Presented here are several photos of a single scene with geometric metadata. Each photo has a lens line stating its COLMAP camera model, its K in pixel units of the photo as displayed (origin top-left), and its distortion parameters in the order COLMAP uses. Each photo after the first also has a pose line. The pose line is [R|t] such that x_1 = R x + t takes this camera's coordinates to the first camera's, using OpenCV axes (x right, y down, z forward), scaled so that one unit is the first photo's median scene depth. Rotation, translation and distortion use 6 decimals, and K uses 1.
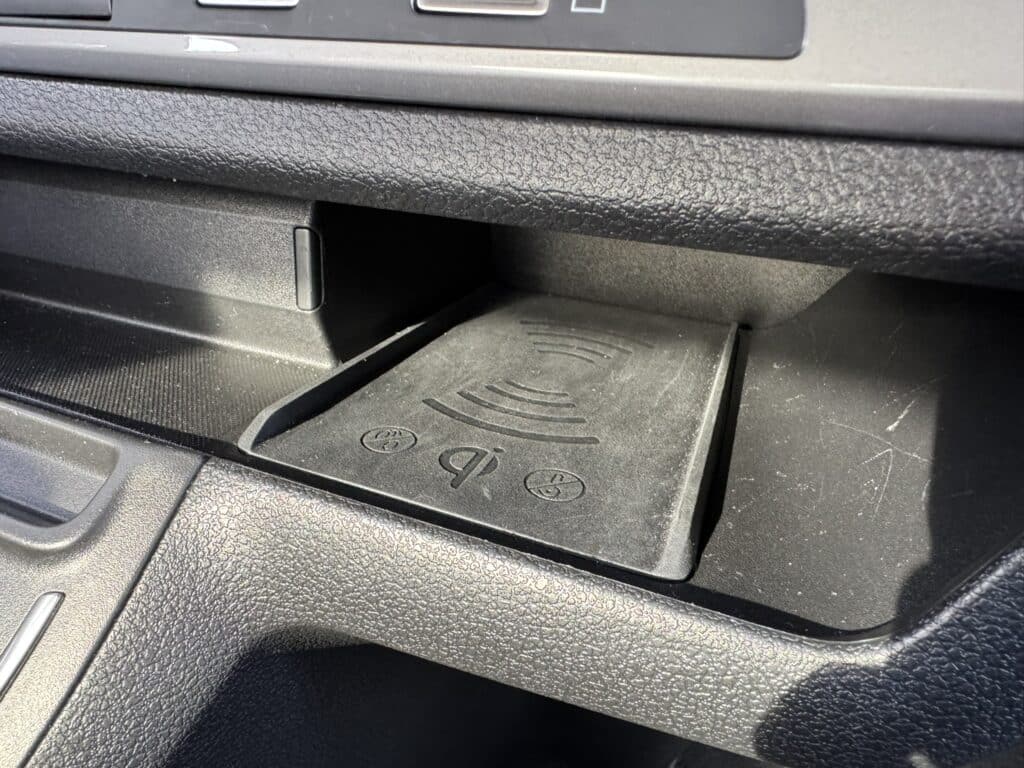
lens RADIAL K [[666.5, 0, 512.0], [0, 666.5, 384.0], [0, 0, 1]] dist [-0.051441, -0.001298]
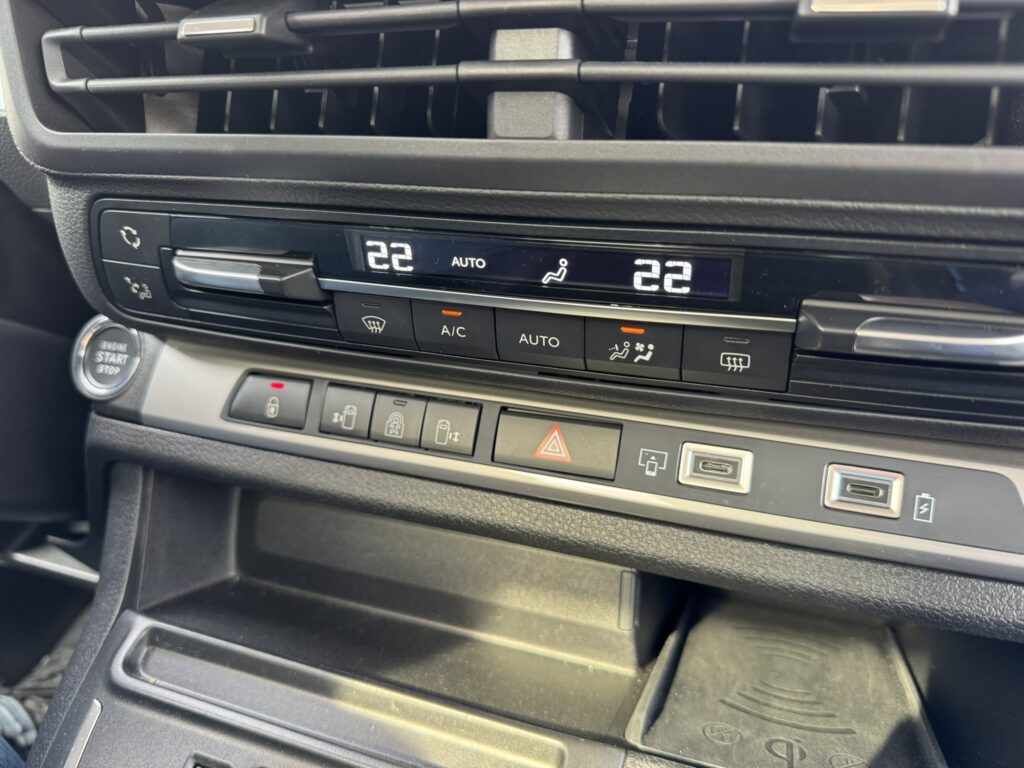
lens RADIAL K [[703.0, 0, 512.0], [0, 703.0, 384.0], [0, 0, 1]] dist [0.027092, -0.058730]
pose [[0.997651, 0.022382, 0.064745, -0.706503], [-0.000516, 0.947546, -0.319618, -0.137763], [-0.068503, 0.318834, 0.945332, -0.616352]]
